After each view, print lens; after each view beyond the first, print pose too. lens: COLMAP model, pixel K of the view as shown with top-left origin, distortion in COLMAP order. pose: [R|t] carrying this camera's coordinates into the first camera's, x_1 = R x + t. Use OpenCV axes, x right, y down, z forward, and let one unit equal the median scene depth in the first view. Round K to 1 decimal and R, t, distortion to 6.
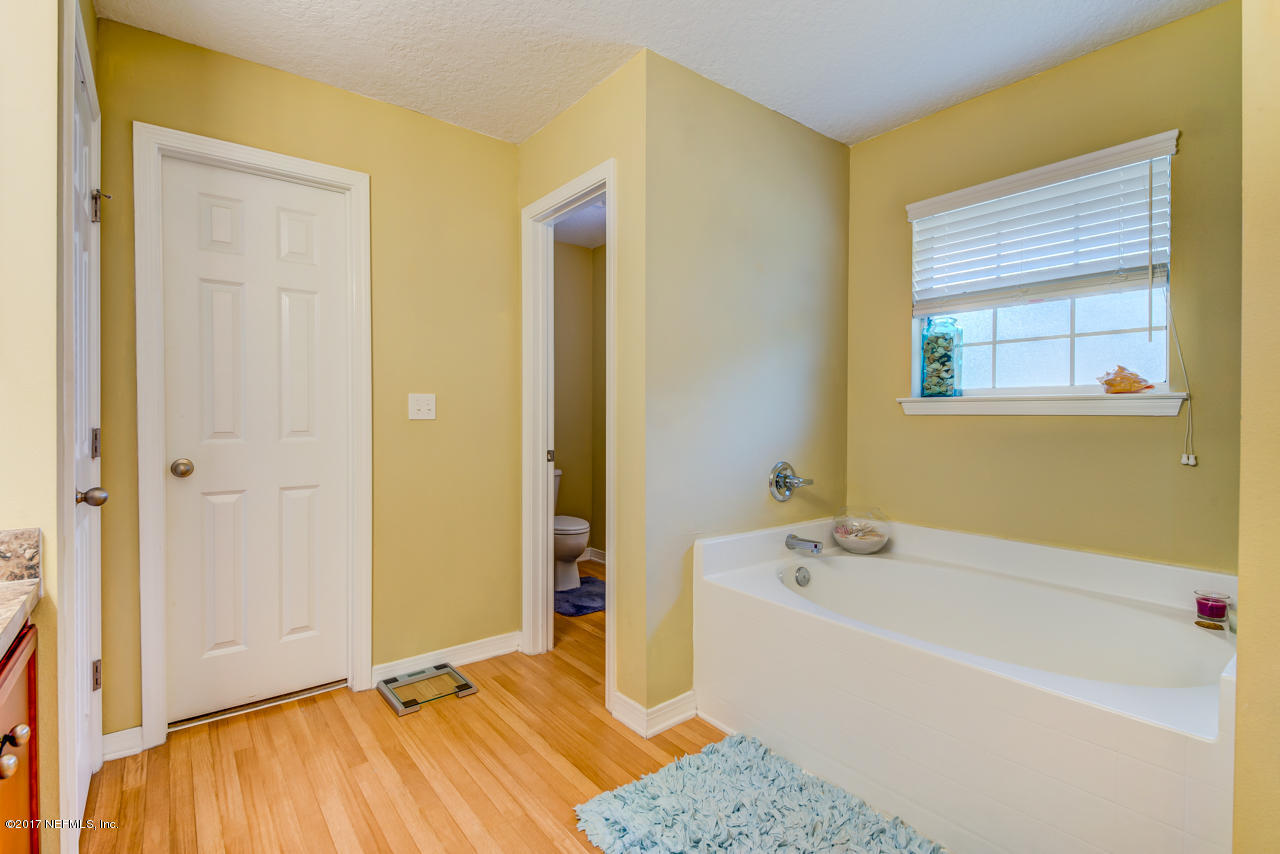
lens RADIAL K [[602.5, 0, 640.5], [0, 602.5, 420.5], [0, 0, 1]] dist [-0.003418, -0.000321]
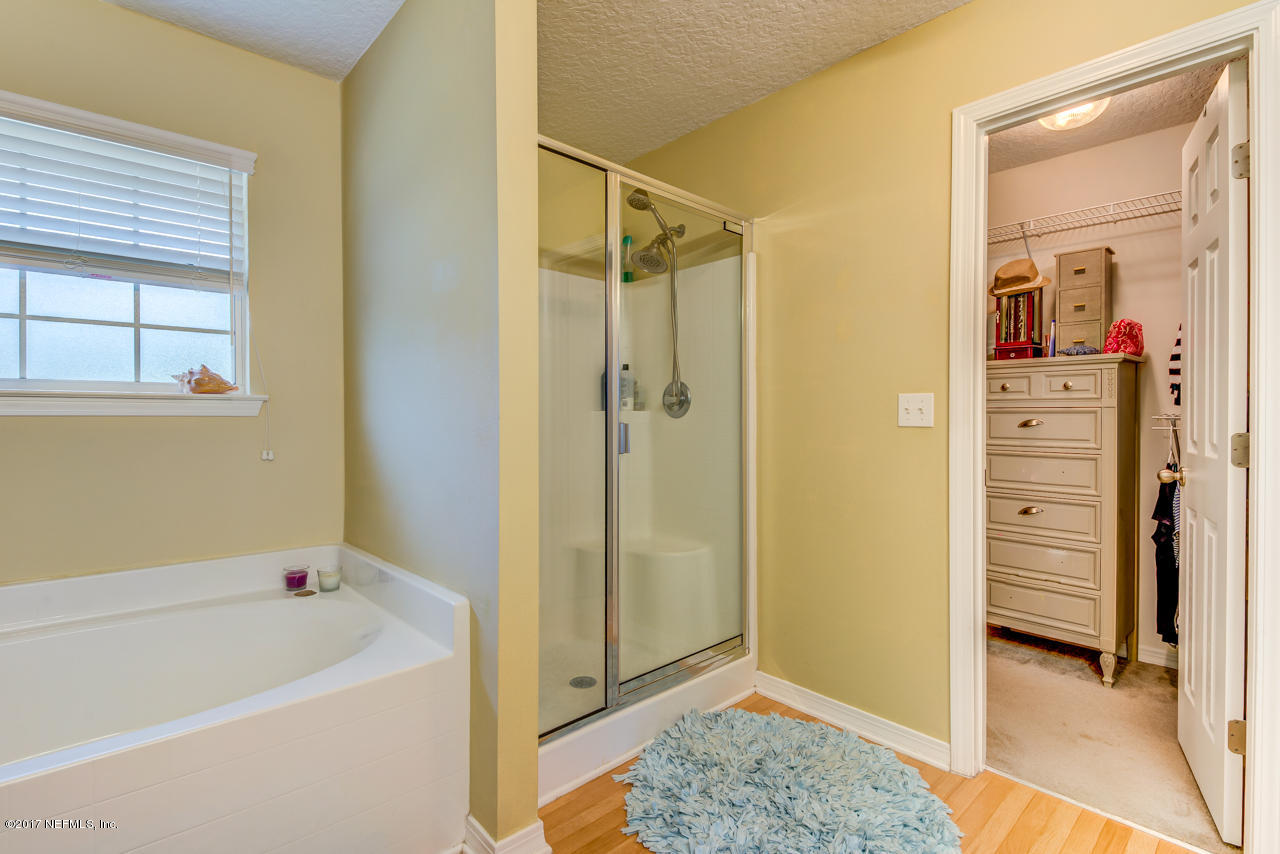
lens RADIAL K [[602.5, 0, 640.2], [0, 602.5, 424.2], [0, 0, 1]] dist [-0.003418, -0.000321]
pose [[-0.077084, -0.016870, 0.996882, -0.245770], [0.006929, 0.999824, 0.017455, -0.007088], [-0.997001, 0.008253, -0.076953, 0.372102]]
